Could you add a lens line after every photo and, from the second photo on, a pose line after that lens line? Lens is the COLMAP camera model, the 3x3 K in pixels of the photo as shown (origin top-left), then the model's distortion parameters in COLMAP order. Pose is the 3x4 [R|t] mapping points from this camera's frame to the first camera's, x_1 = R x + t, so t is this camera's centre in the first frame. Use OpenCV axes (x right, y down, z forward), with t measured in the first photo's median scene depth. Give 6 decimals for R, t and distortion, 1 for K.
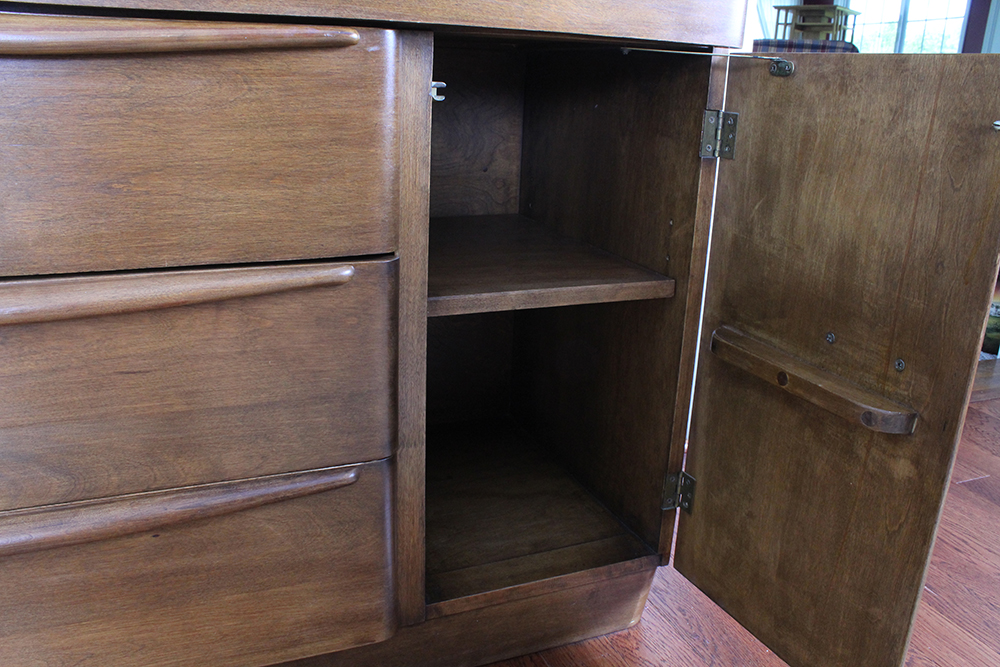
lens RADIAL K [[823.4, 0, 498.2], [0, 823.4, 330.9], [0, 0, 1]] dist [-0.159376, 0.116193]
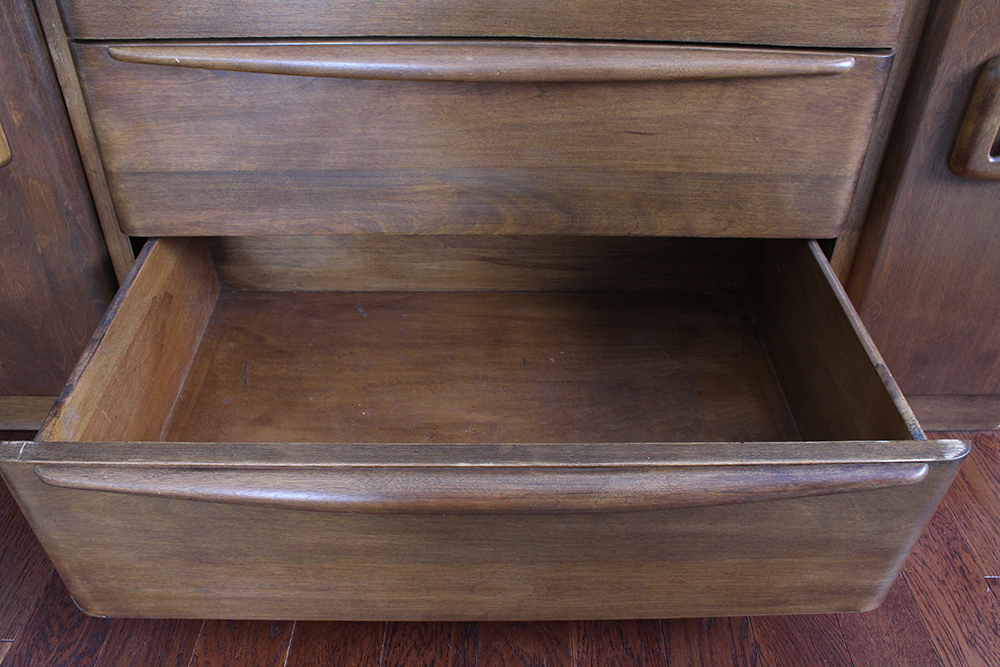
lens RADIAL K [[823.4, 0, 503.5], [0, 823.4, 338.1], [0, 0, 1]] dist [-0.159376, 0.116193]
pose [[0.929559, 0.206055, -0.305715, -0.217572], [-0.095915, 0.935839, 0.339126, -0.045495], [0.355979, -0.285915, 0.889681, -0.159357]]
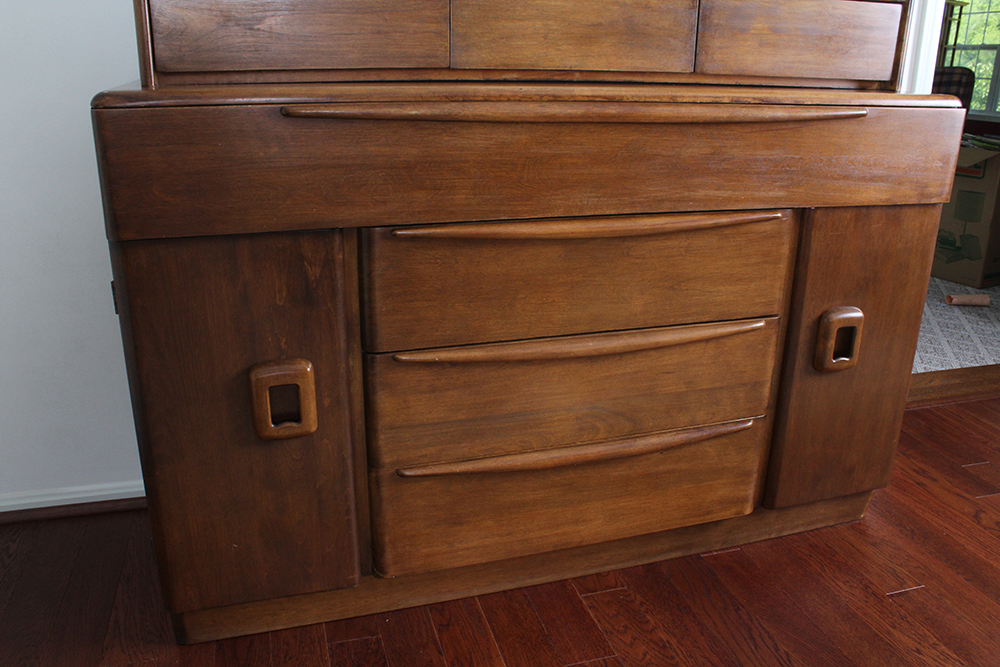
lens RADIAL K [[823.4, 0, 506.0], [0, 823.4, 335.3], [0, 0, 1]] dist [-0.159376, 0.116193]
pose [[0.995999, 0.007944, -0.089008, -0.662572], [-0.005253, 0.999523, 0.030428, -0.103995], [0.089207, -0.029838, 0.995566, -1.115954]]
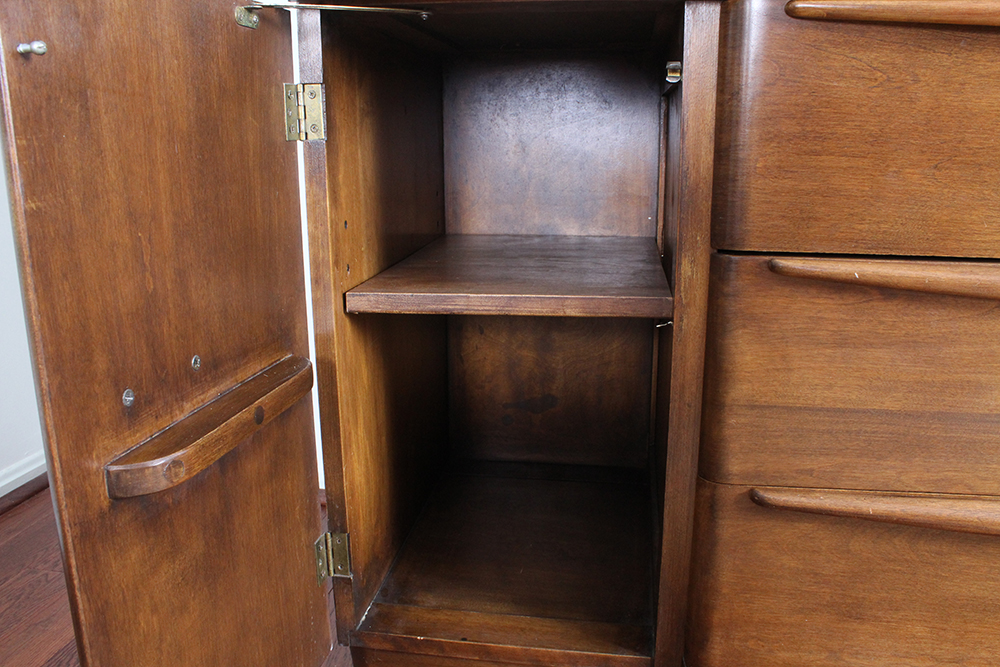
lens RADIAL K [[823.4, 0, 501.5], [0, 823.4, 337.4], [0, 0, 1]] dist [-0.159376, 0.116193]
pose [[0.842972, 0.087568, -0.530783, -0.829693], [-0.125557, 0.991439, -0.035840, 0.156400], [0.523100, 0.096855, 0.846750, -0.278481]]
